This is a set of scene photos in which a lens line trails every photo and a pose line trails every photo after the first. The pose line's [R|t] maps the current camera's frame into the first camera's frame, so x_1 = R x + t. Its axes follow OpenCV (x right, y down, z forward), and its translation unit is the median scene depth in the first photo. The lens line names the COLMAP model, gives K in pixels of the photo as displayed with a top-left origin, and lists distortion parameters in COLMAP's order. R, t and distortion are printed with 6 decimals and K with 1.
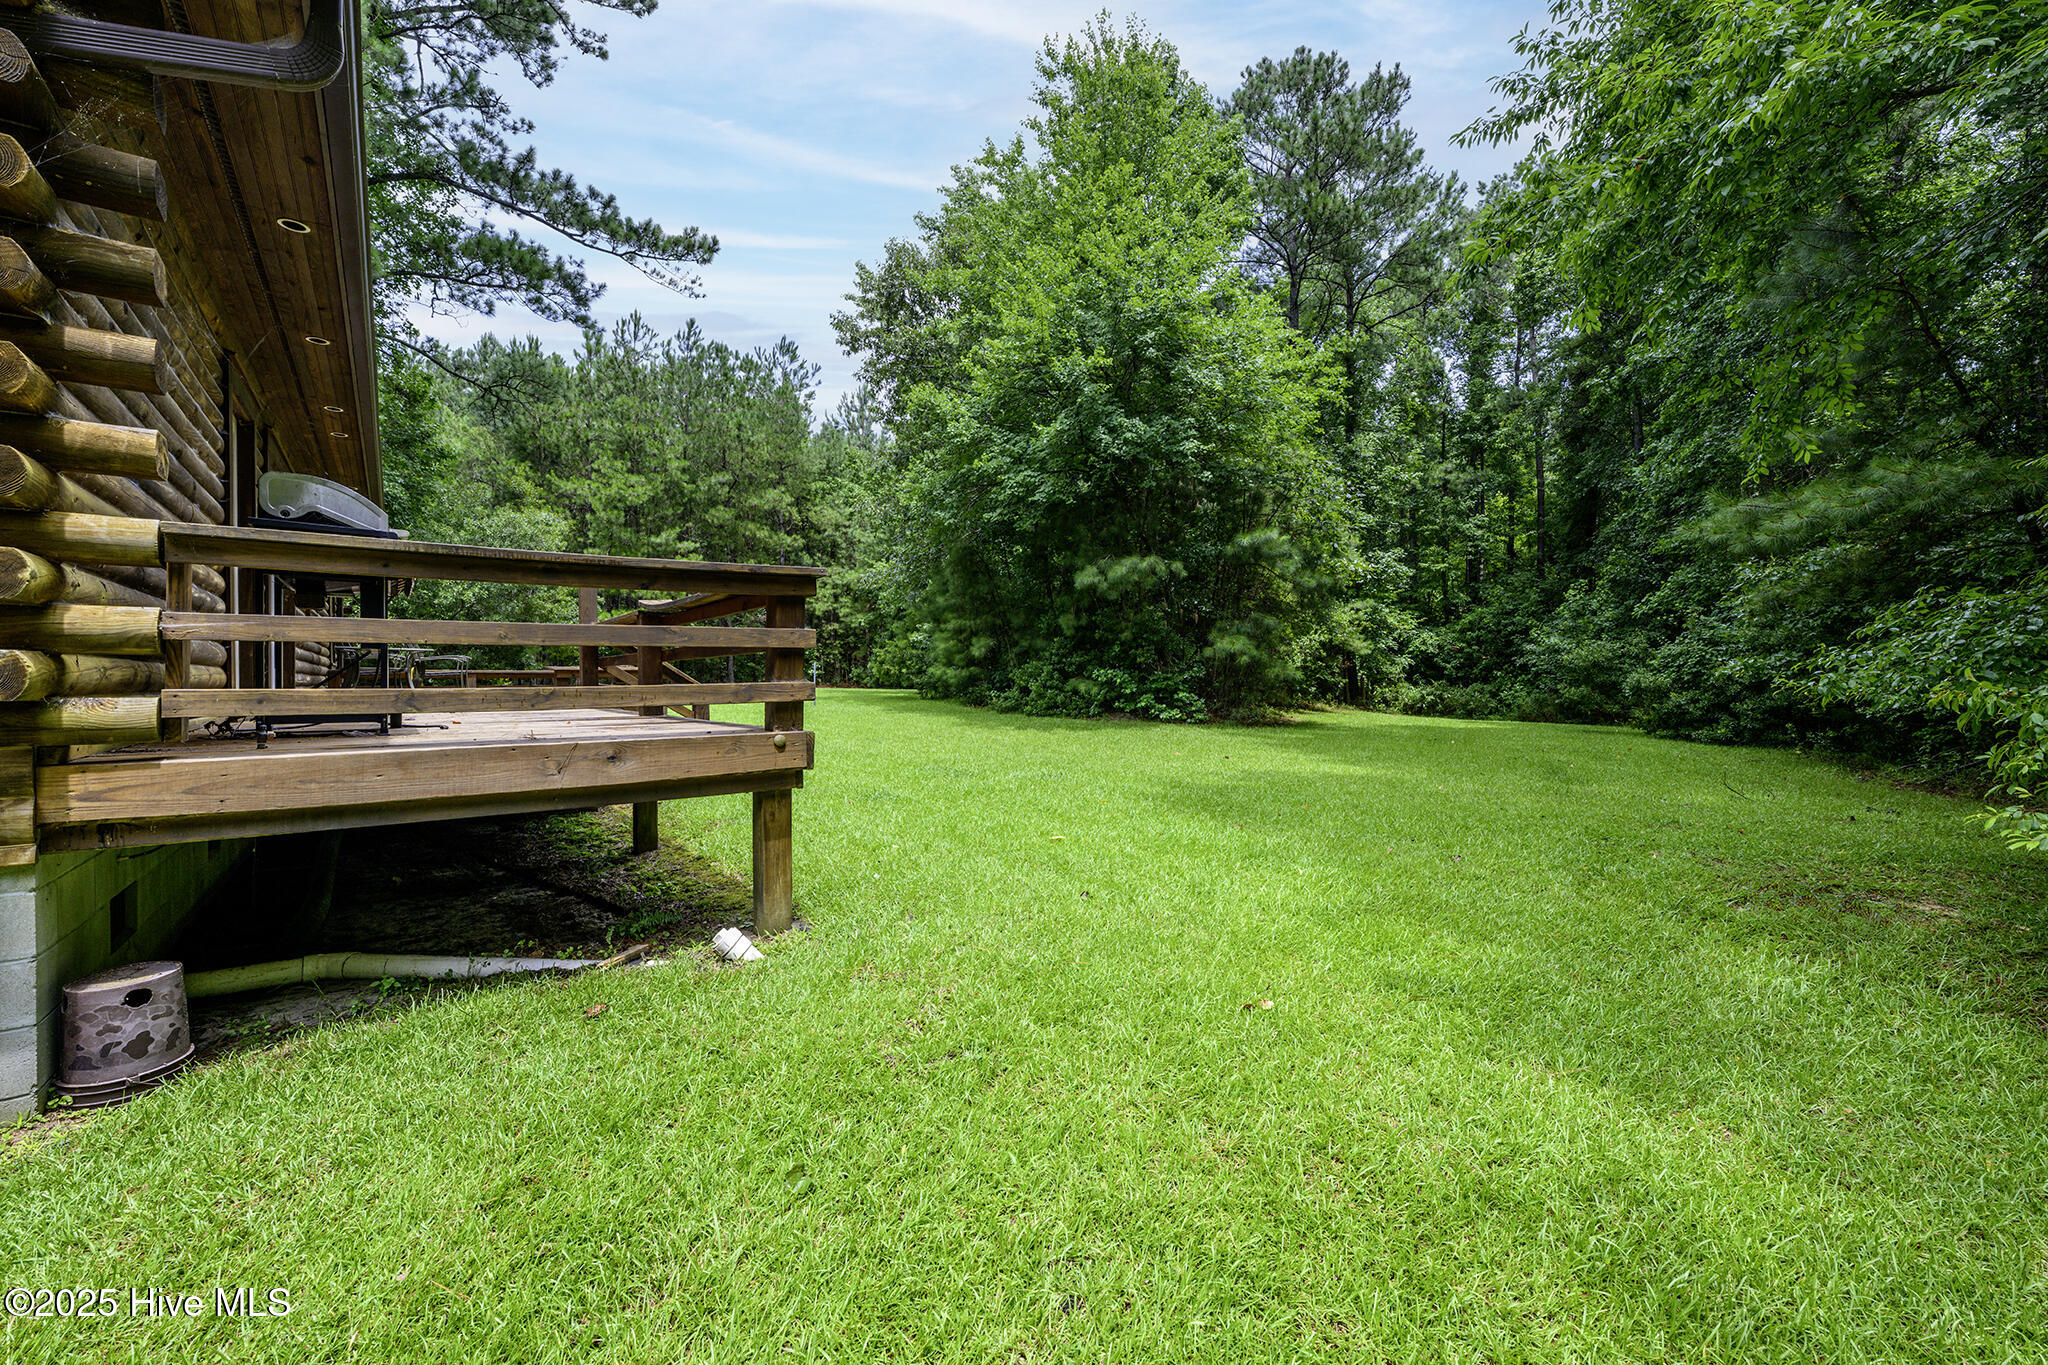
lens RADIAL K [[811.6, 0, 1024.0], [0, 811.6, 682.5], [0, 0, 1]] dist [0.021846, 0.000007]
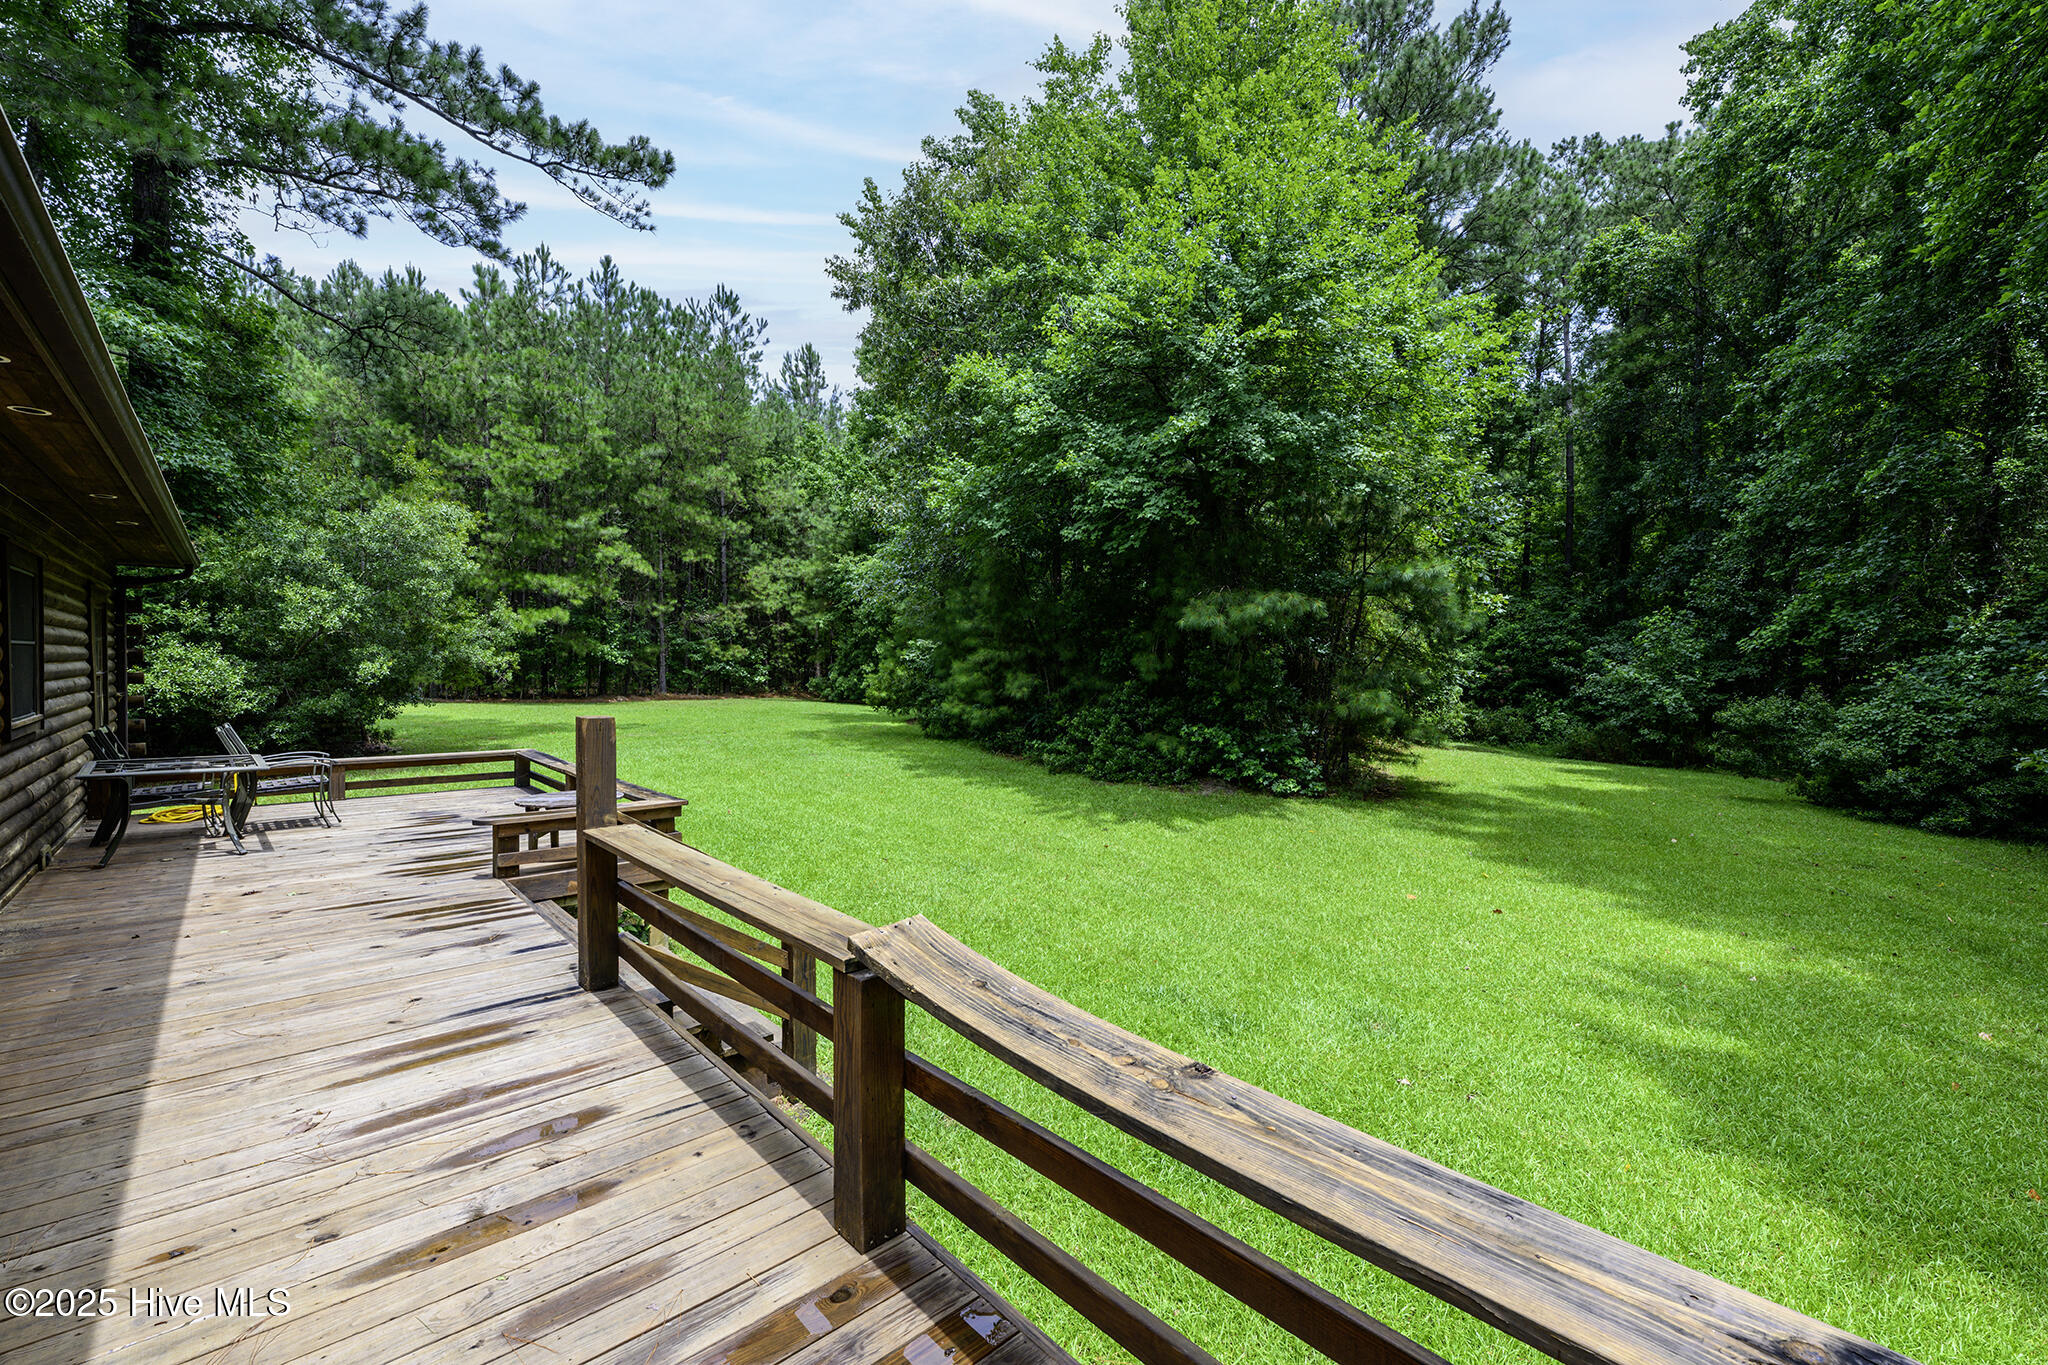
lens RADIAL K [[828.2, 0, 1024.0], [0, 828.2, 682.5], [0, 0, 1]] dist [0.000901, 0.009237]
pose [[0.994949, 0.007500, 0.100098, -0.114359], [-0.010124, 0.999618, 0.025735, -0.059045], [-0.099866, -0.026618, 0.994645, 0.161290]]
